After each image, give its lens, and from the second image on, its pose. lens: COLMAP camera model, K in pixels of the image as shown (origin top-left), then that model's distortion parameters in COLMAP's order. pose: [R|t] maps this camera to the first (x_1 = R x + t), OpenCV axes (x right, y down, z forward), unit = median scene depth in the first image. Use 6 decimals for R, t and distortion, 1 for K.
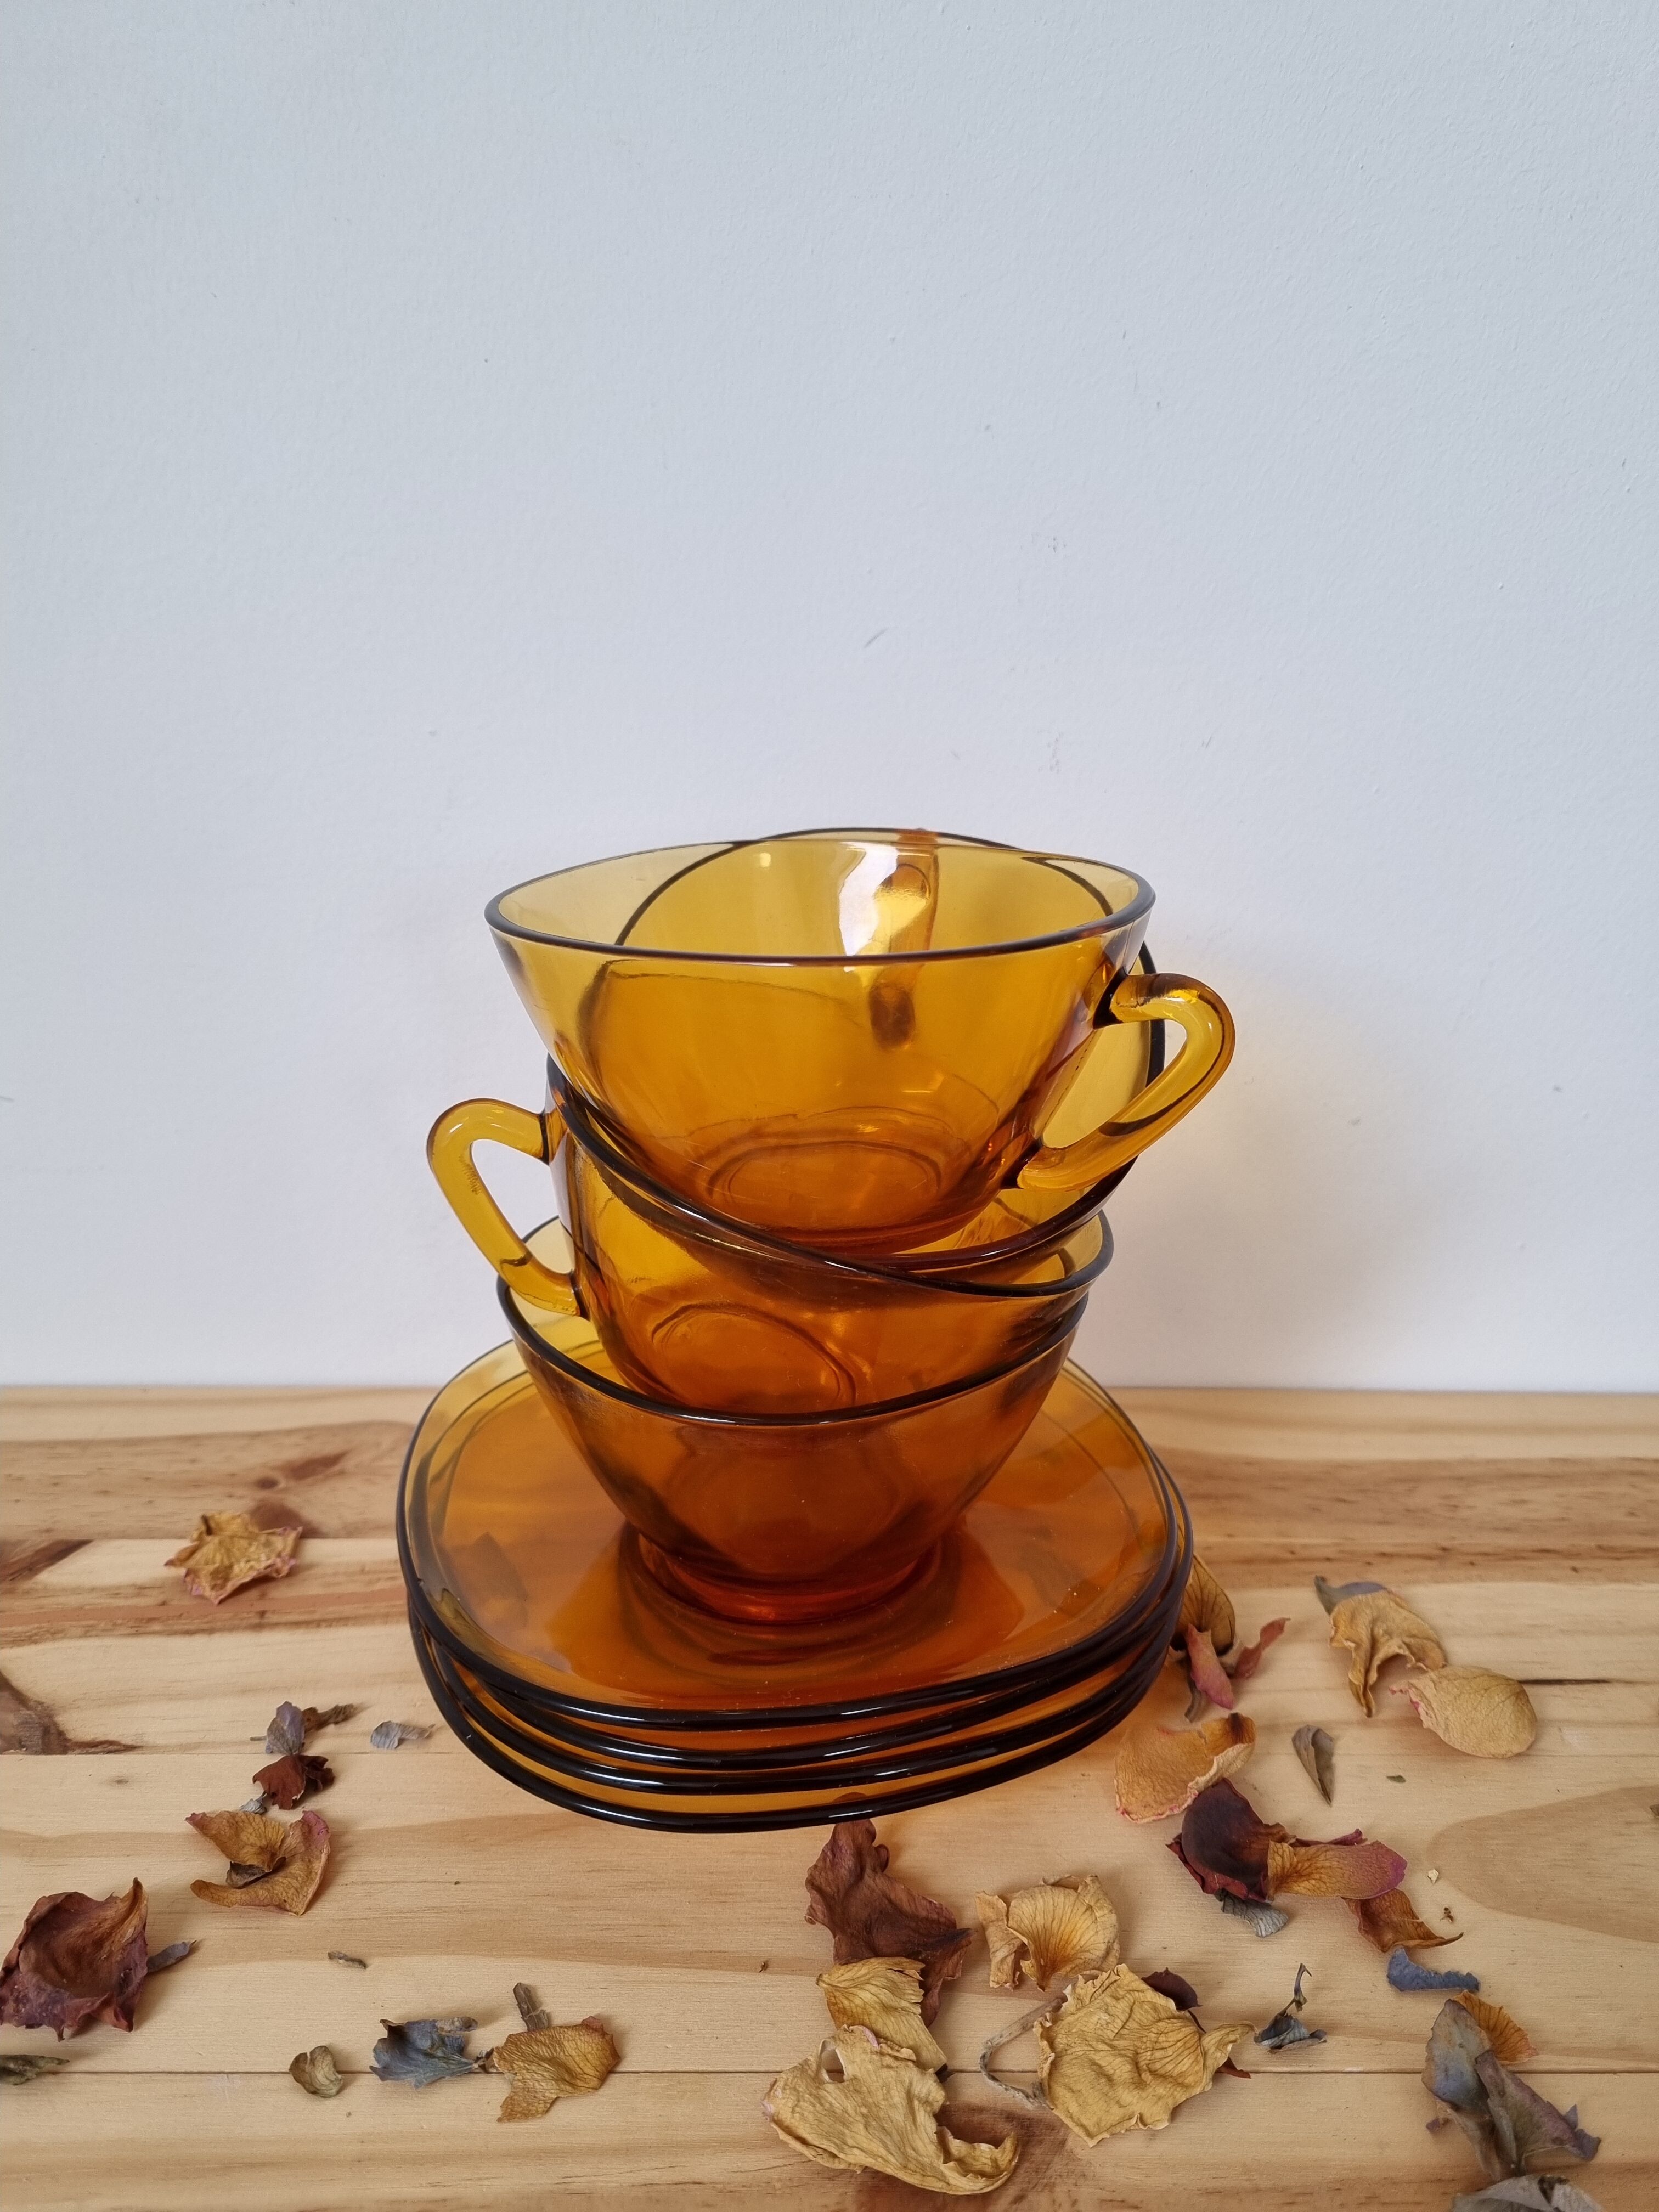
lens RADIAL K [[1685.0, 0, 845.9], [0, 1685.0, 1108.3], [0, 0, 1]] dist [0.008756, -0.001760]
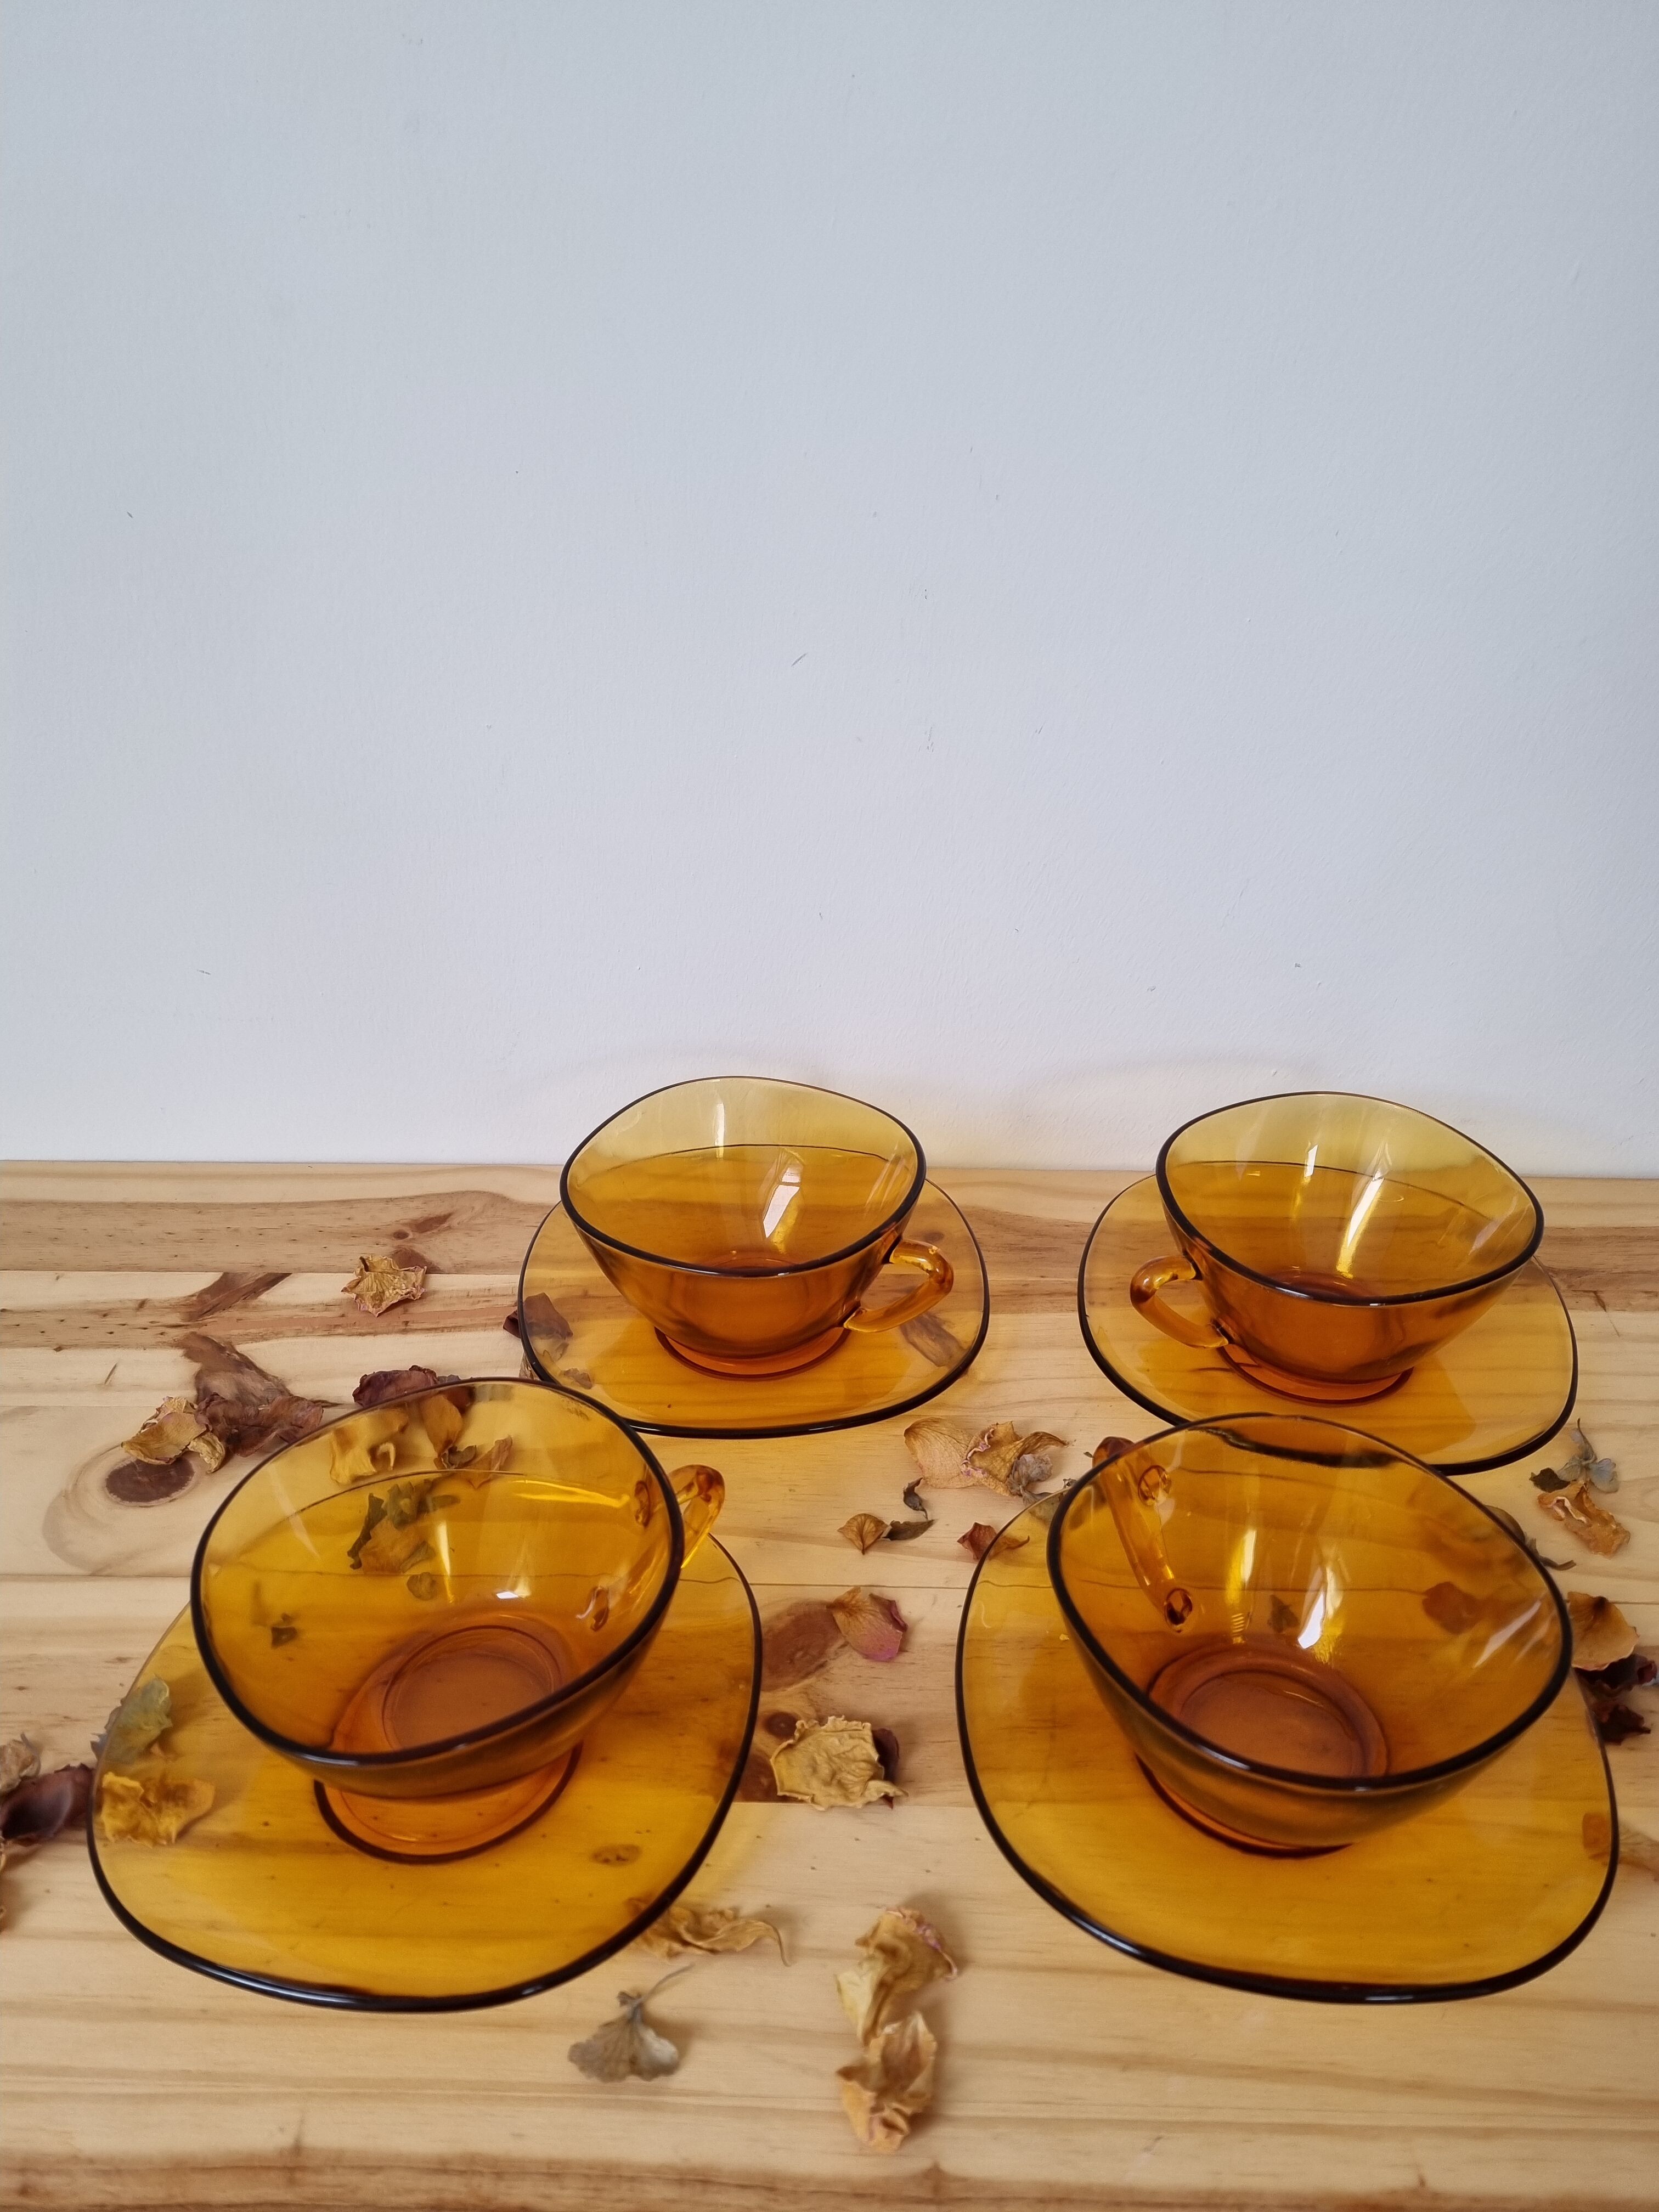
lens RADIAL K [[1685.0, 0, 845.9], [0, 1685.0, 1108.3], [0, 0, 1]] dist [0.008756, -0.001760]
pose [[0.999328, 0.005093, -0.036309, 0.109163], [0.002054, 0.980976, 0.194121, -0.185746], [0.036607, -0.194065, 0.980305, -0.447522]]
